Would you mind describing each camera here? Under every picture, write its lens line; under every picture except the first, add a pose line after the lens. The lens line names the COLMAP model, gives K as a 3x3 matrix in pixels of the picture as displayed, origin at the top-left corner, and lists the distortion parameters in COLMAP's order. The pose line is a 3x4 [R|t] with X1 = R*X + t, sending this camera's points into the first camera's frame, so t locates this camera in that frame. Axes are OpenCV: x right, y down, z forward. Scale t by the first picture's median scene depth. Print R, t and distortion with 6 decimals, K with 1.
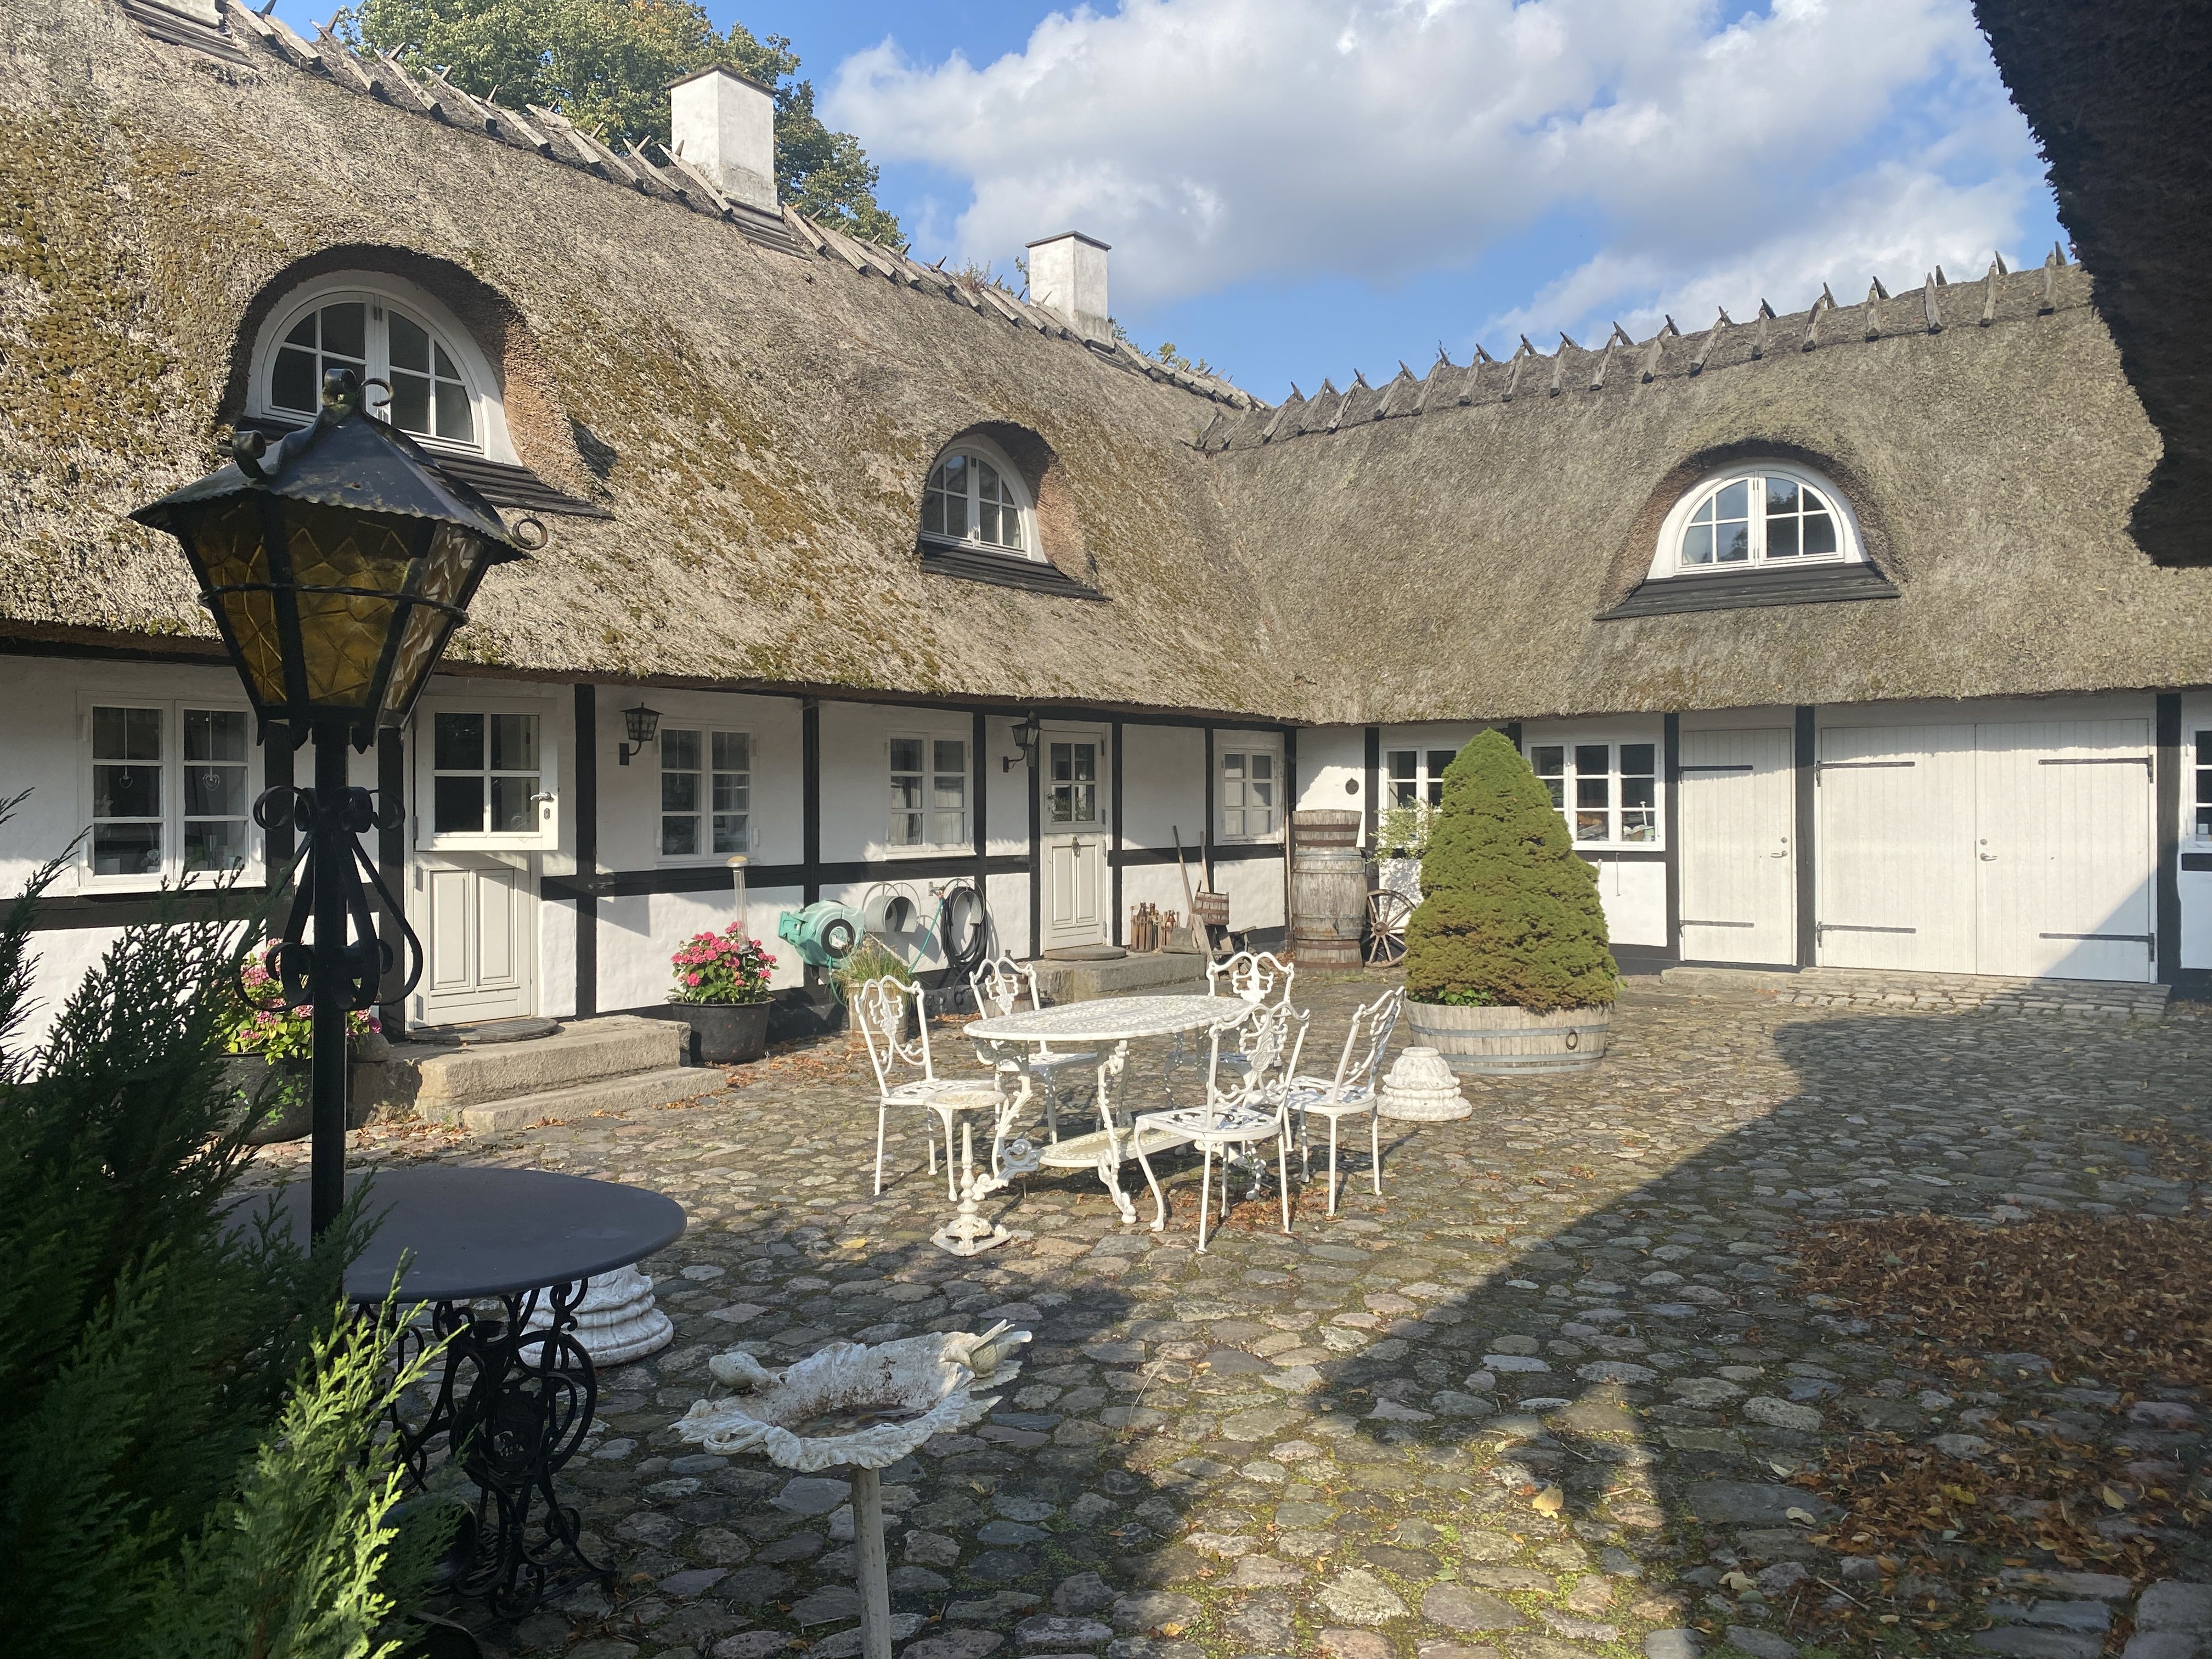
lens RADIAL K [[1658.8, 0, 1073.5], [0, 1658.8, 787.8], [0, 0, 1]] dist [0.130925, -0.270291]
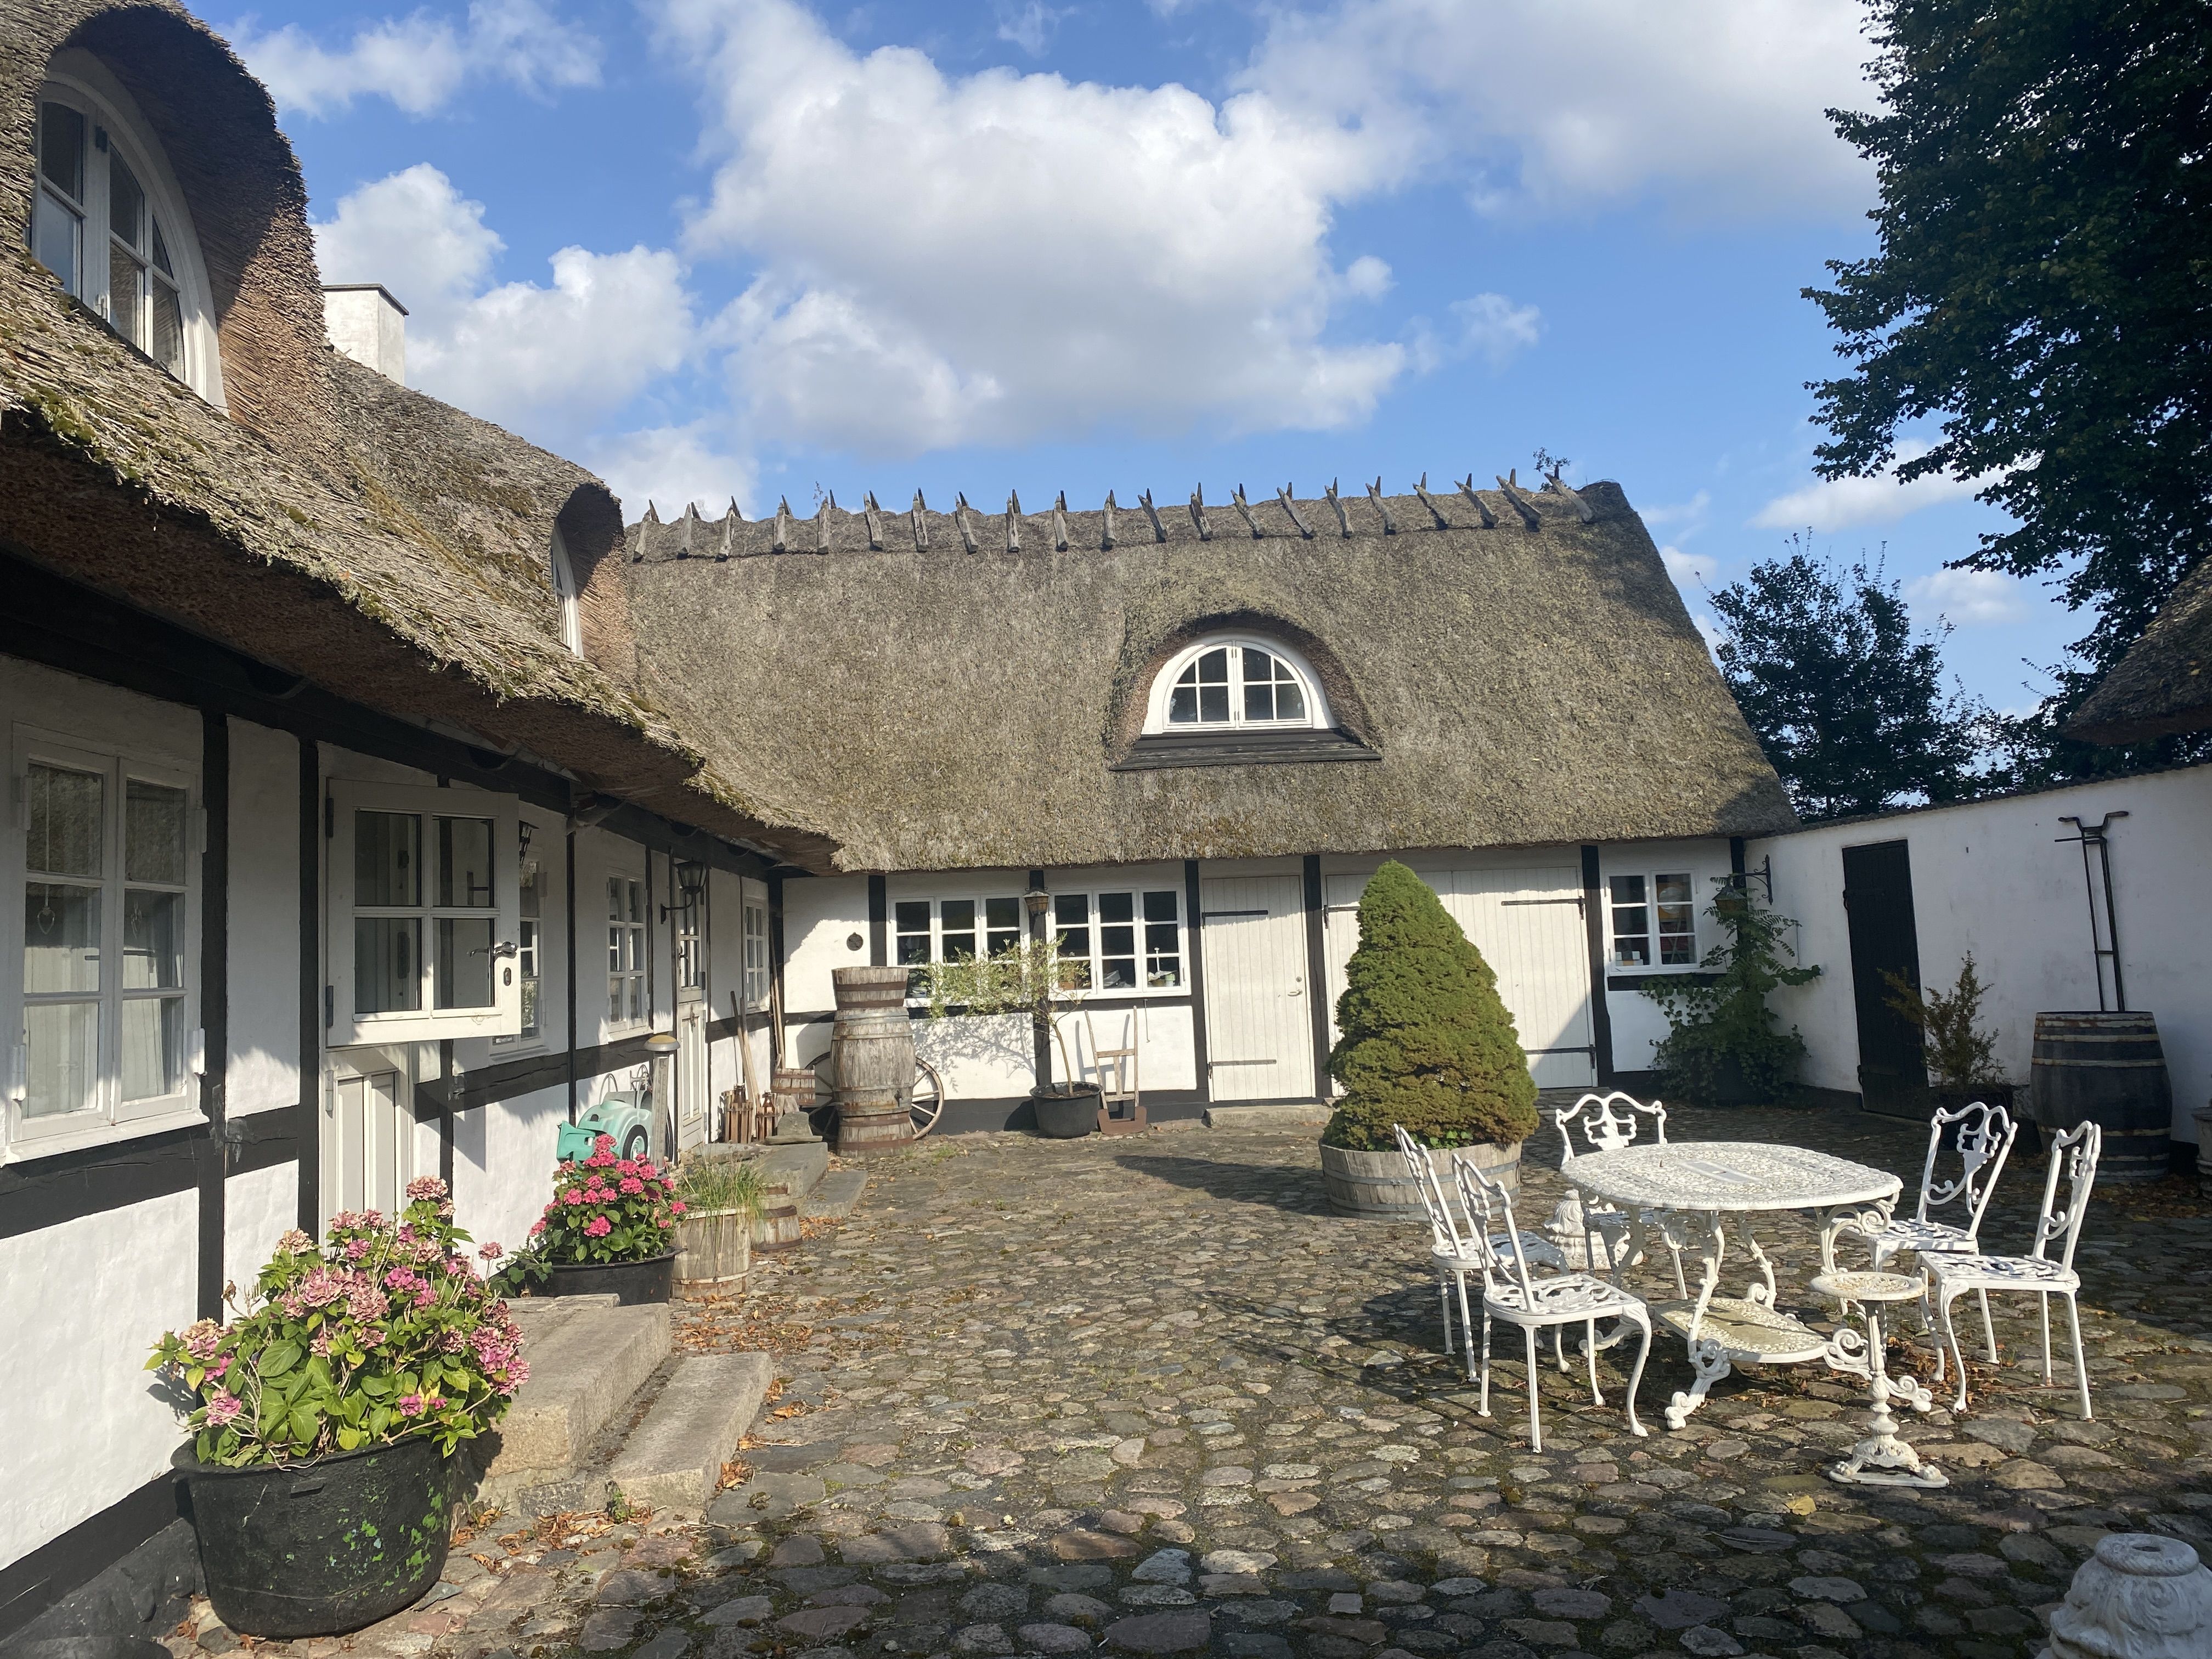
lens RADIAL K [[1658.8, 0, 1073.5], [0, 1658.8, 787.8], [0, 0, 1]] dist [0.130925, -0.270291]
pose [[0.782500, 0.037130, 0.621542, -0.344025], [0.029777, 0.994847, -0.096918, 0.007891], [-0.621938, 0.094346, 0.777362, 0.239180]]
